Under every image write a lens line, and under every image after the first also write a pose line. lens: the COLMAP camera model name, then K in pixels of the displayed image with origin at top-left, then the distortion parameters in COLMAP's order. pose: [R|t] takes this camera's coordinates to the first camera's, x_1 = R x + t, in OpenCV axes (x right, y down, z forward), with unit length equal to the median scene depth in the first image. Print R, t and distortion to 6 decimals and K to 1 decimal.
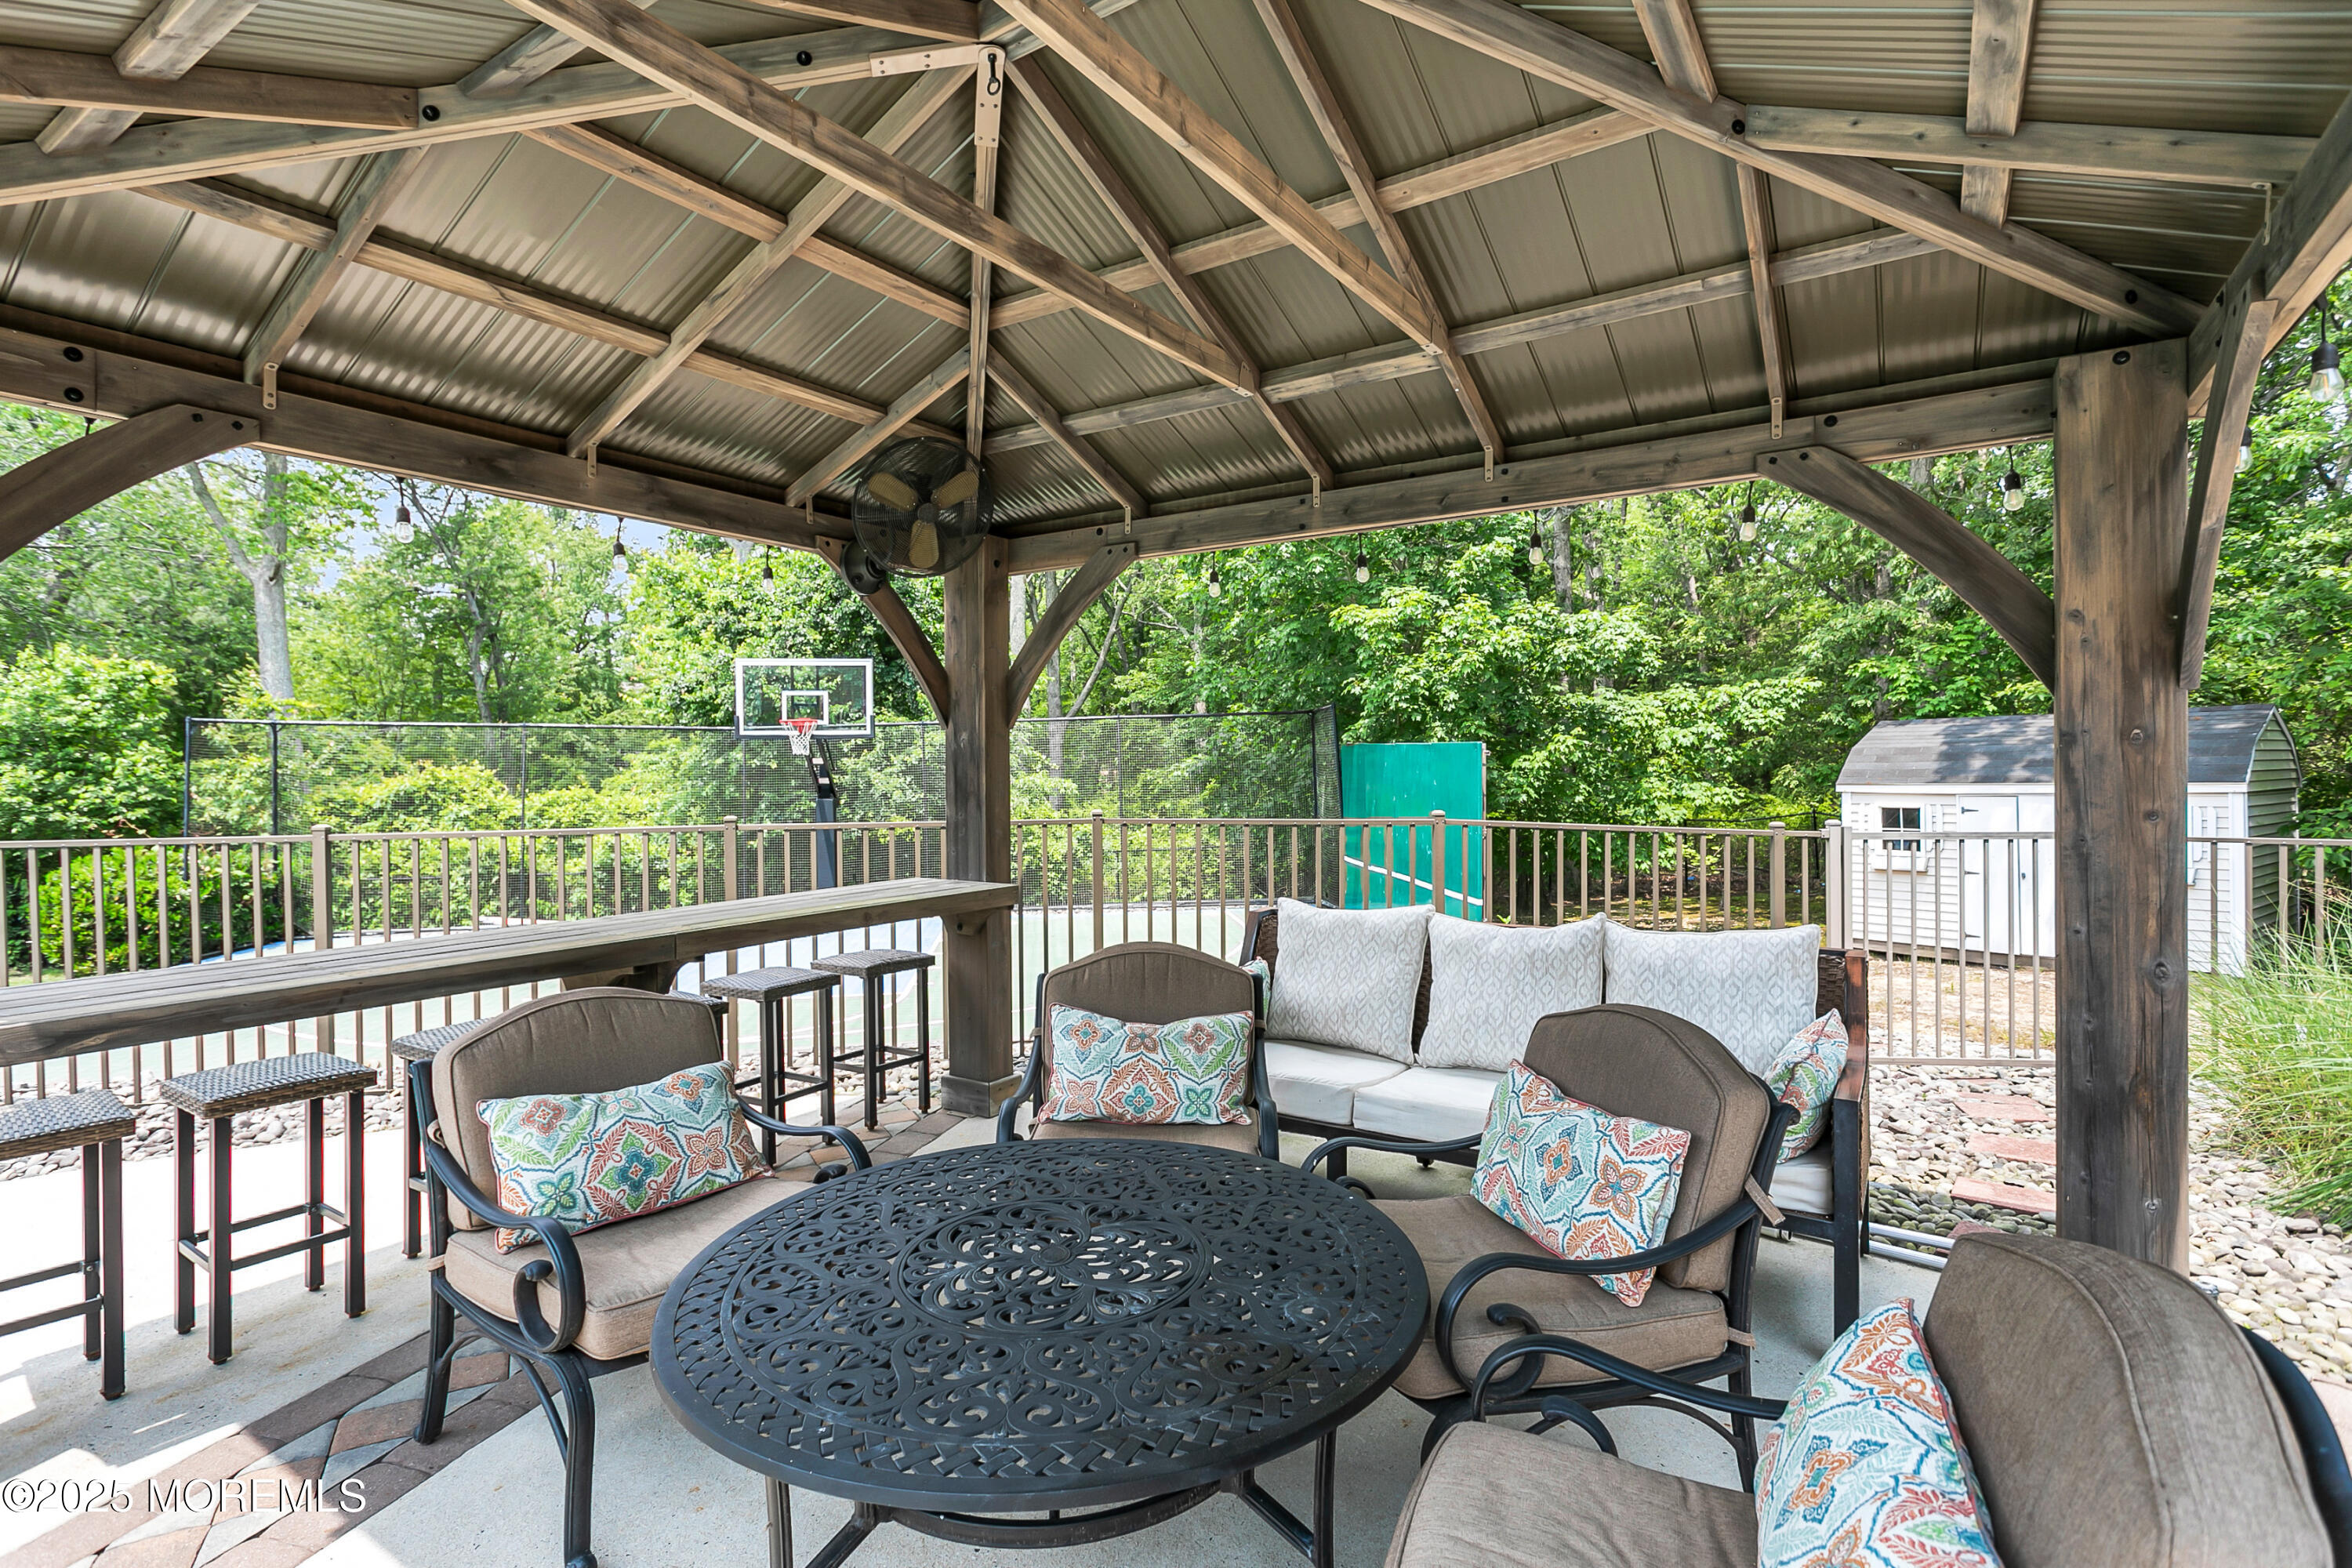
lens RADIAL K [[1123.8, 0, 1173.8], [0, 1123.8, 772.8], [0, 0, 1]] dist [0.000840, 0.000540]
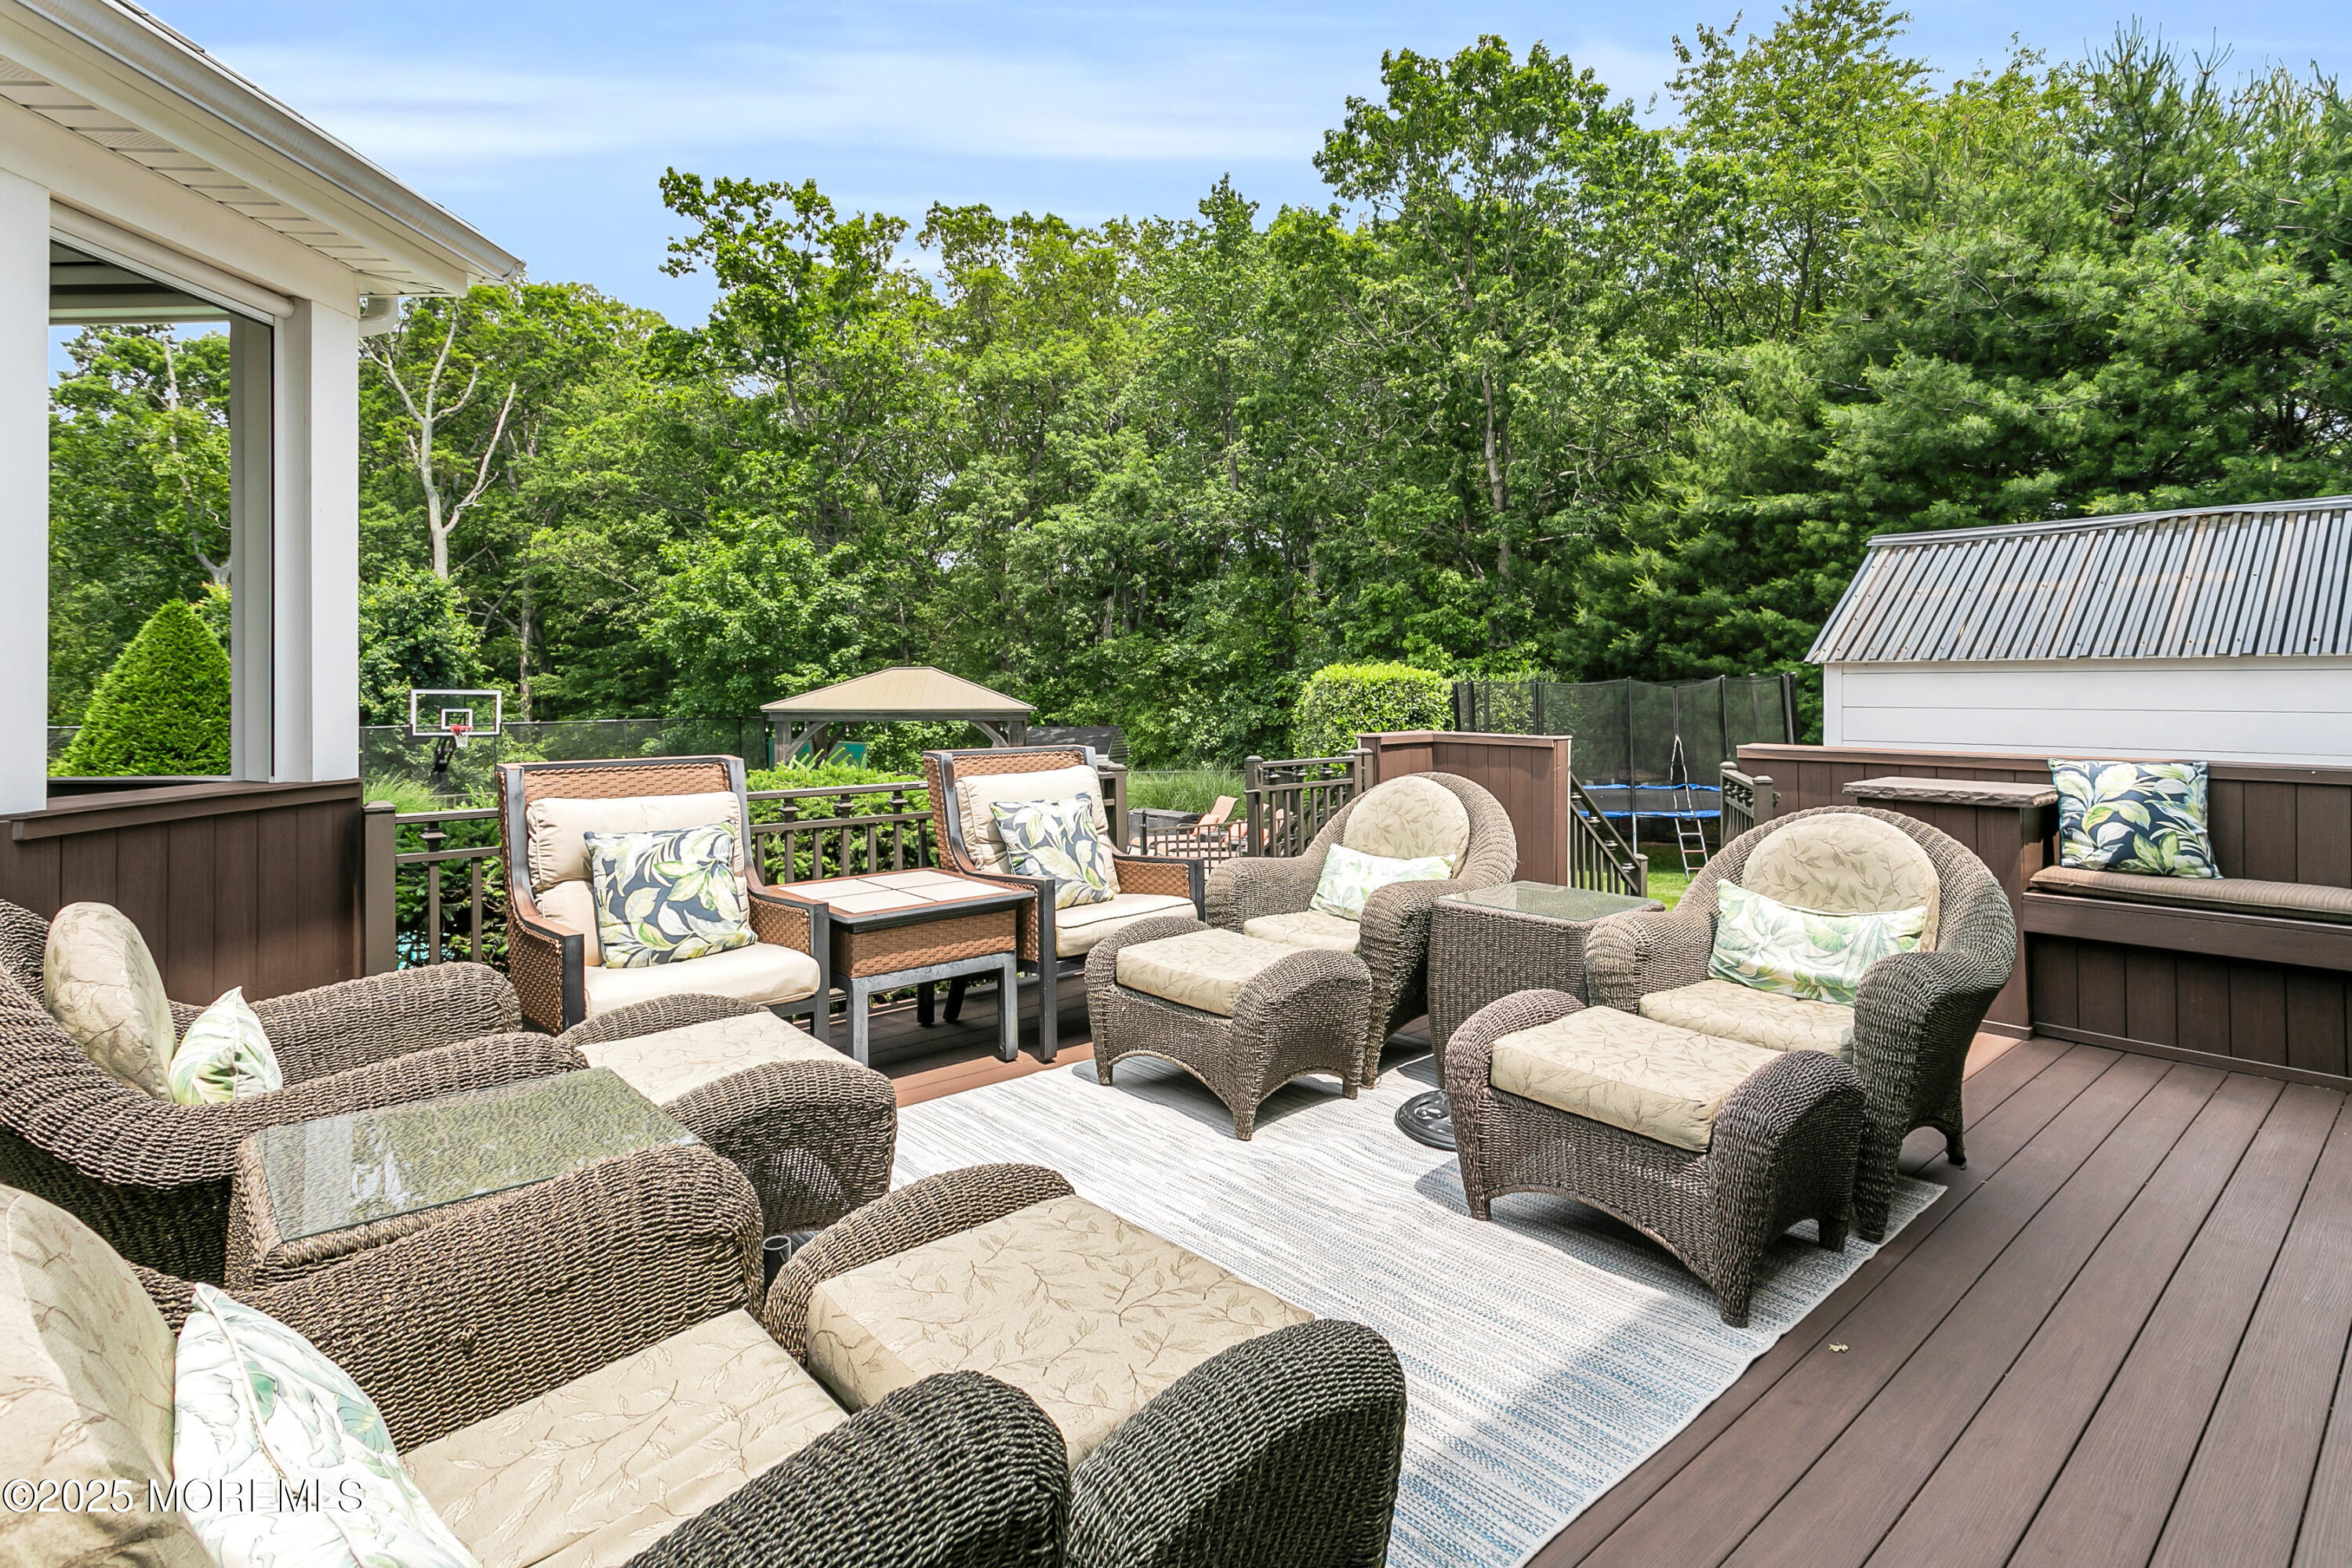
lens RADIAL K [[1187.3, 0, 1182.2], [0, 1187.3, 687.9], [0, 0, 1]] dist [0.003357, 0.000383]
pose [[0.765813, 0.019975, 0.642753, -0.656764], [0.000749, 0.999489, -0.031953, -0.047529], [-0.643063, 0.024952, 0.765406, -1.098459]]
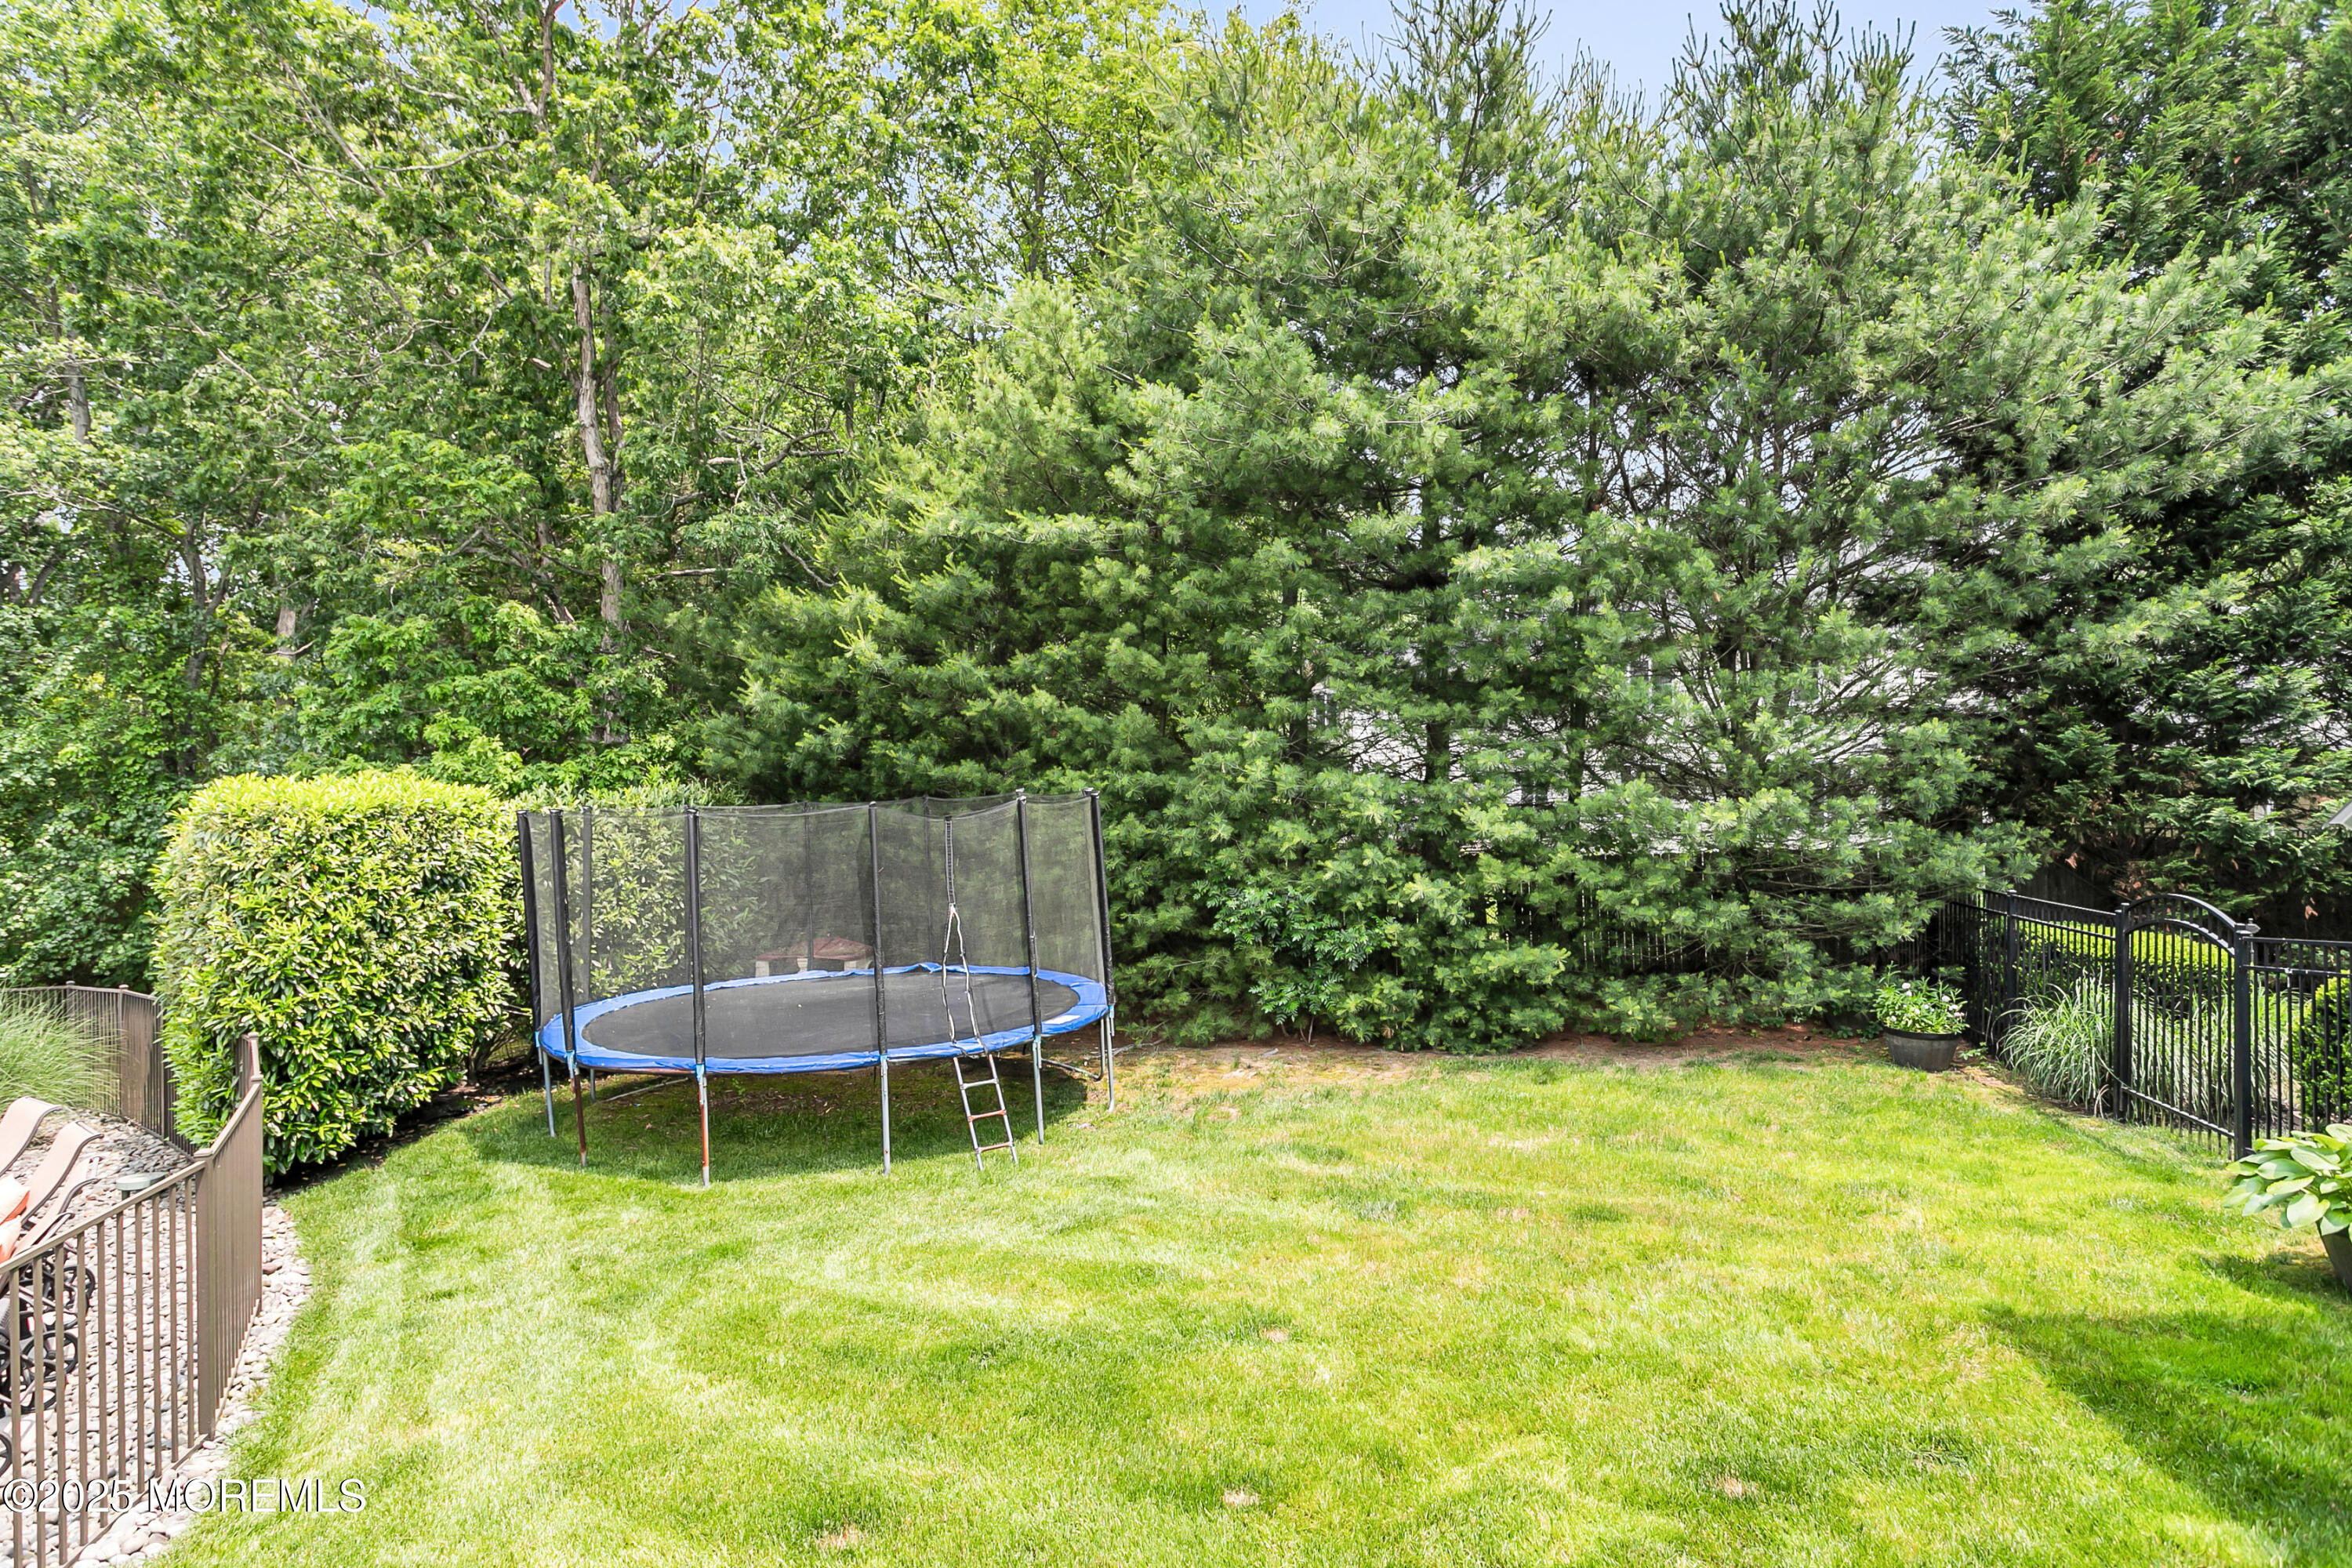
lens RADIAL K [[1368.0, 0, 1178.1], [0, 1368.0, 776.8], [0, 0, 1]] dist [-0.003526, -0.001013]
pose [[0.203684, 0.026323, 0.978683, -0.280434], [0.029909, 0.999005, -0.033094, -0.076621], [-0.978580, 0.036013, 0.202694, -0.819960]]
